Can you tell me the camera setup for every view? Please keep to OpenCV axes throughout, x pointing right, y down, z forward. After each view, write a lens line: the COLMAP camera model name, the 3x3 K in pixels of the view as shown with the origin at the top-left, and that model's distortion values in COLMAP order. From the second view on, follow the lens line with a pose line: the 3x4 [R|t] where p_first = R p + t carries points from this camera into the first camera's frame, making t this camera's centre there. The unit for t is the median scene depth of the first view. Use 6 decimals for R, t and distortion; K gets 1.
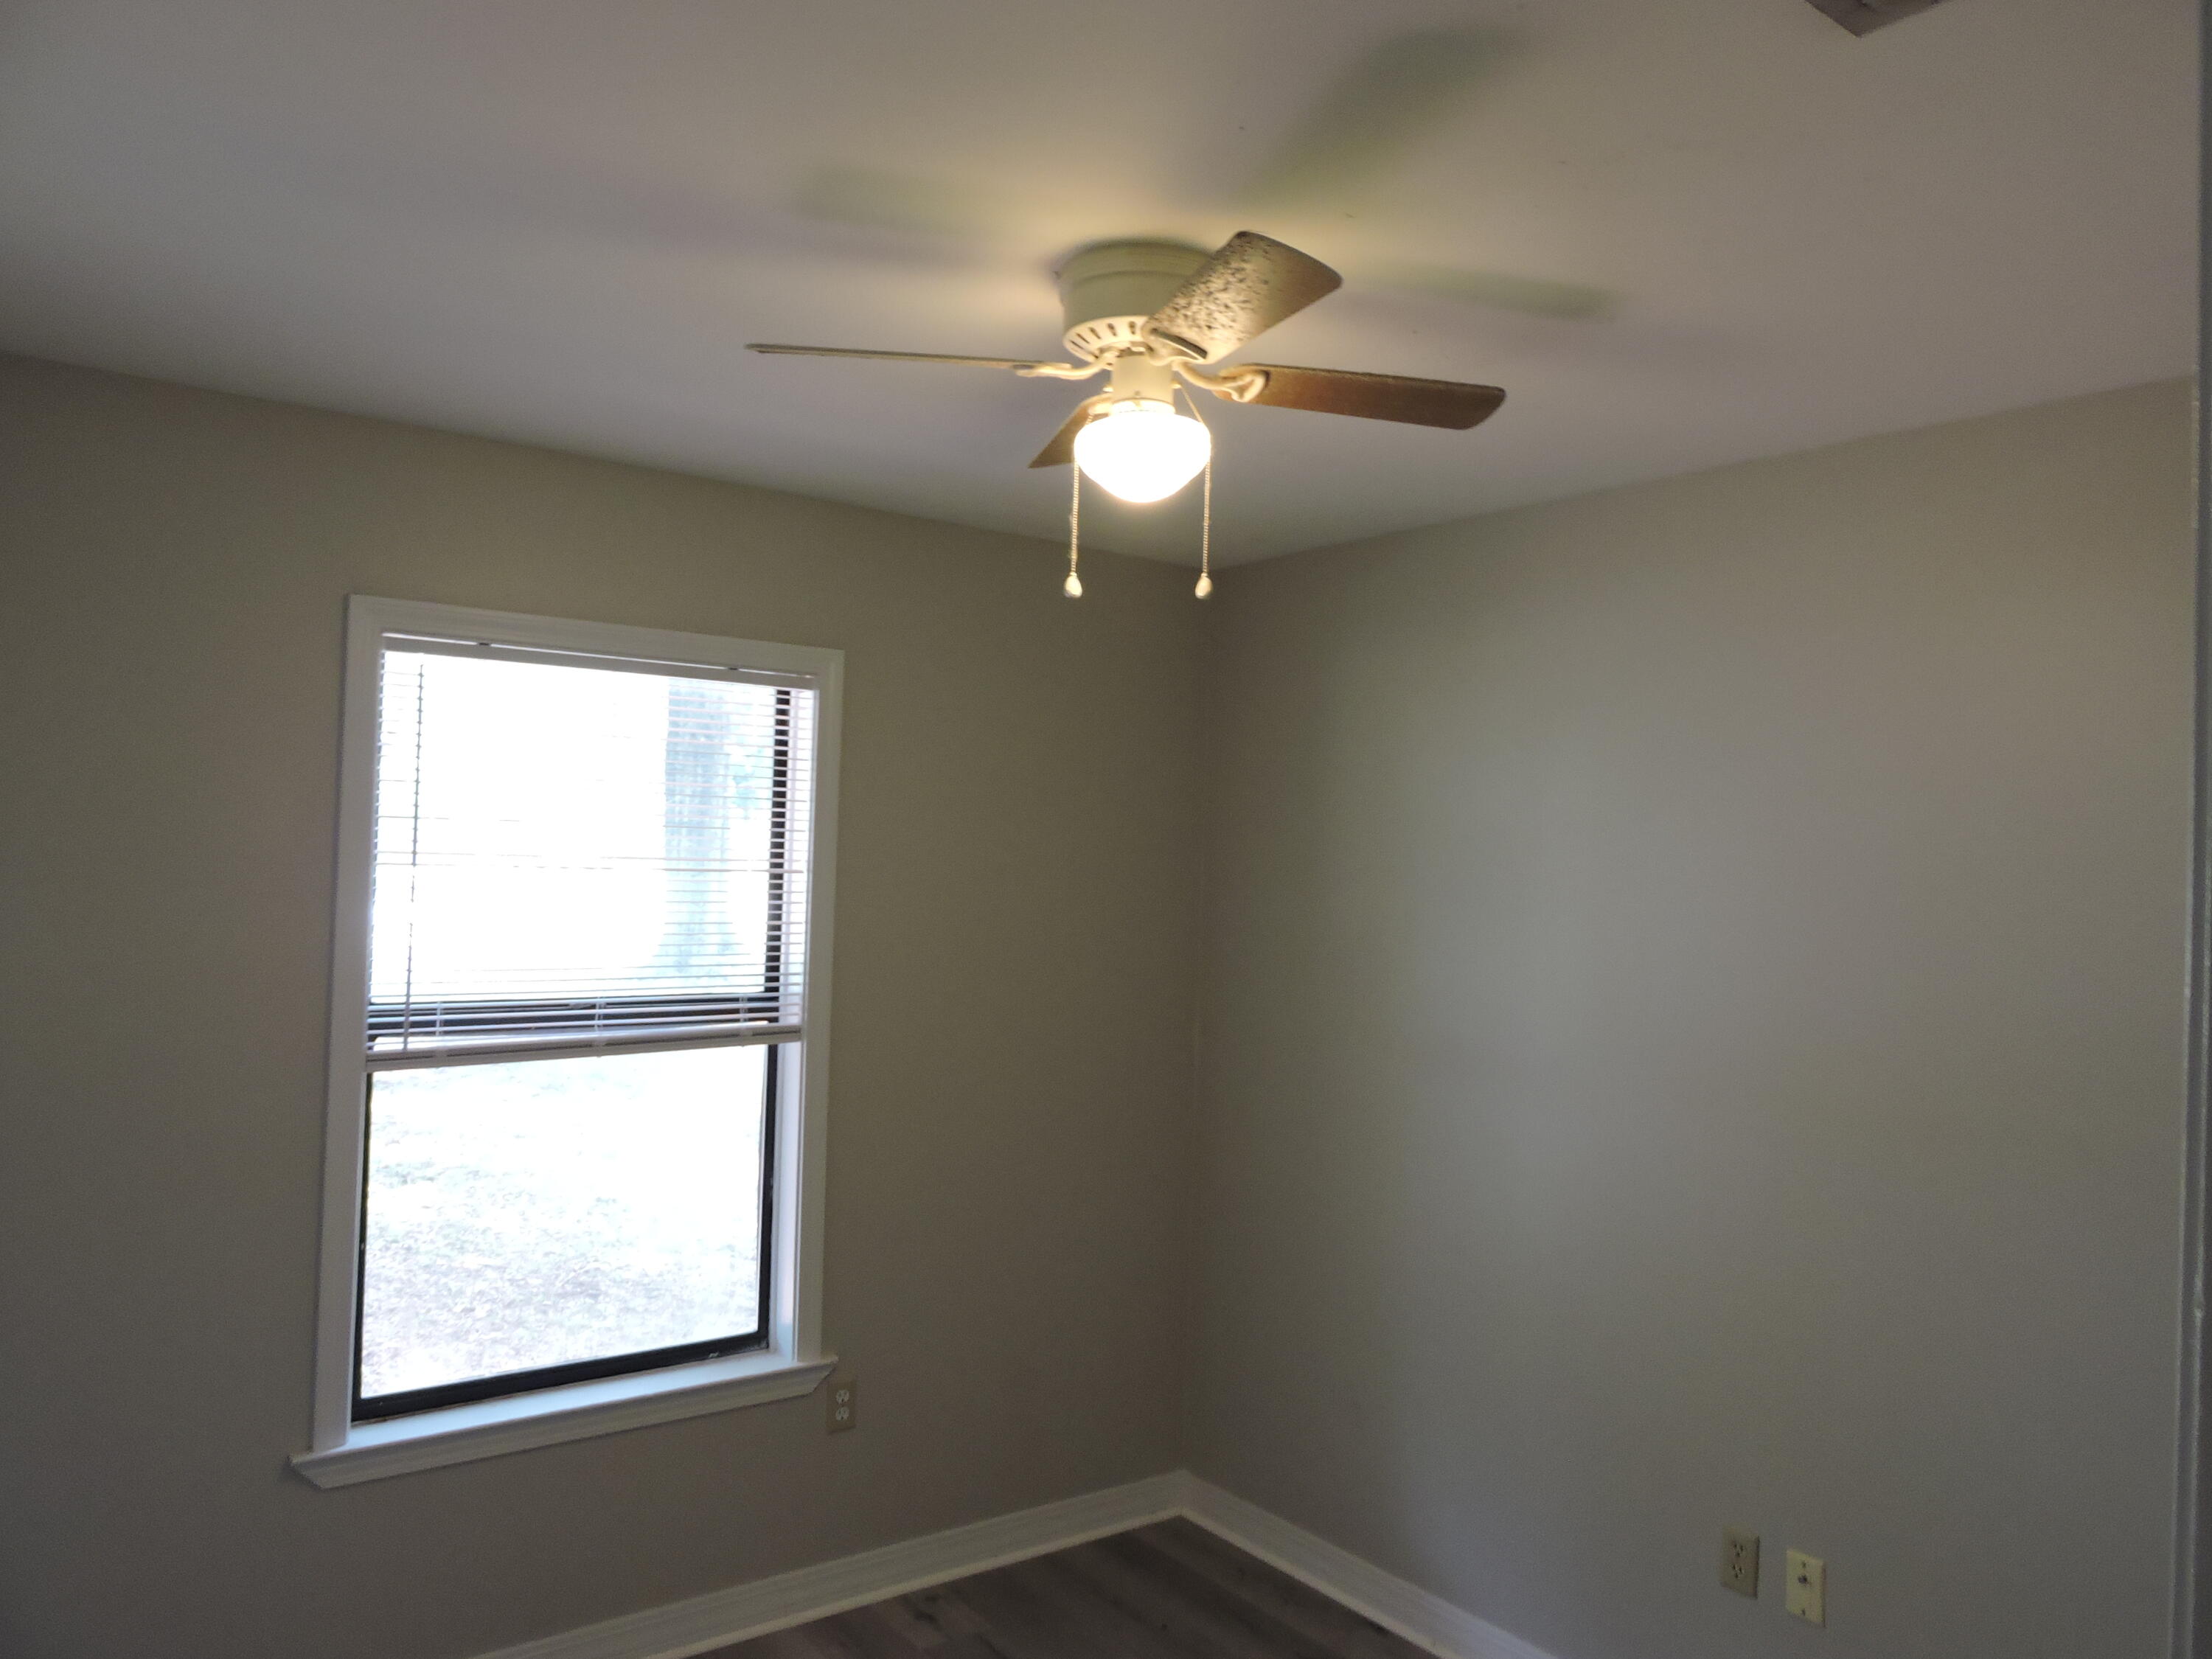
lens RADIAL K [[1606.6, 0, 1091.9], [0, 1606.6, 822.4], [0, 0, 1]] dist [-0.002848, 0.002875]
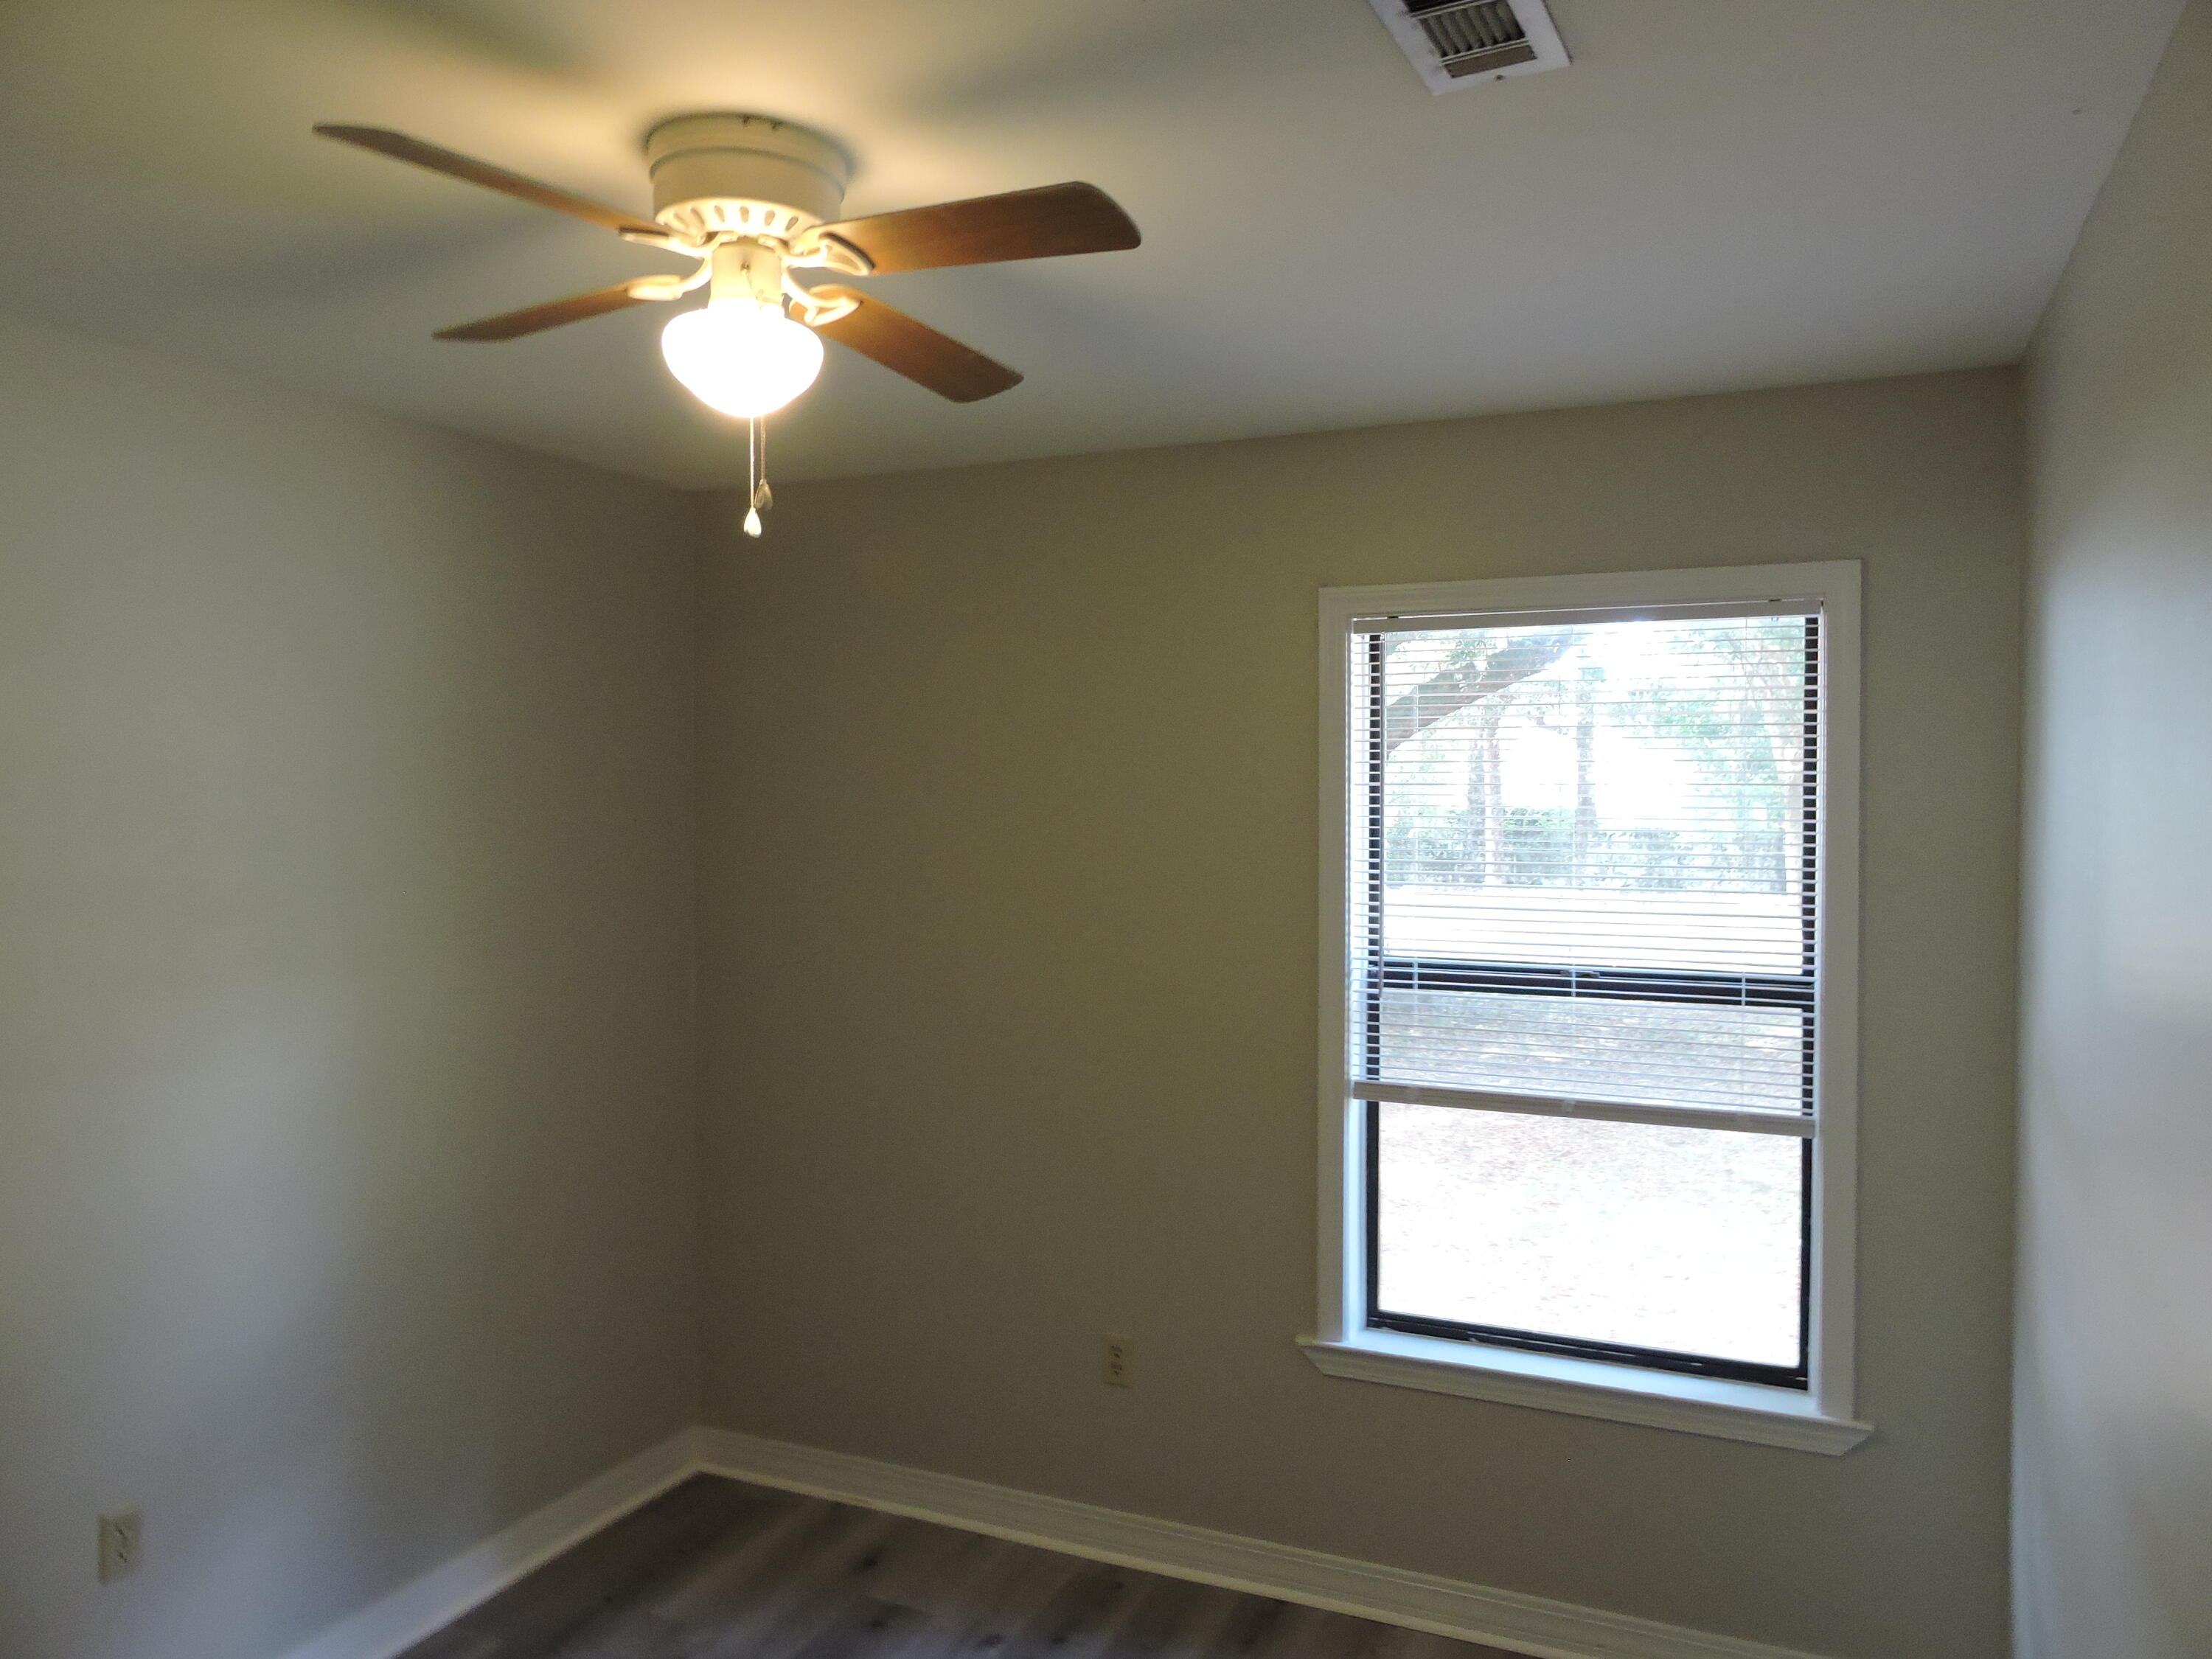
lens RADIAL K [[1606.6, 0, 1106.2], [0, 1606.6, 831.3], [0, 0, 1]] dist [-0.002848, 0.002875]
pose [[0.480903, -0.005359, -0.876757, 0.428061], [0.026950, 0.999599, 0.008672, 0.013562], [0.876359, -0.027799, 0.480855, 0.305551]]
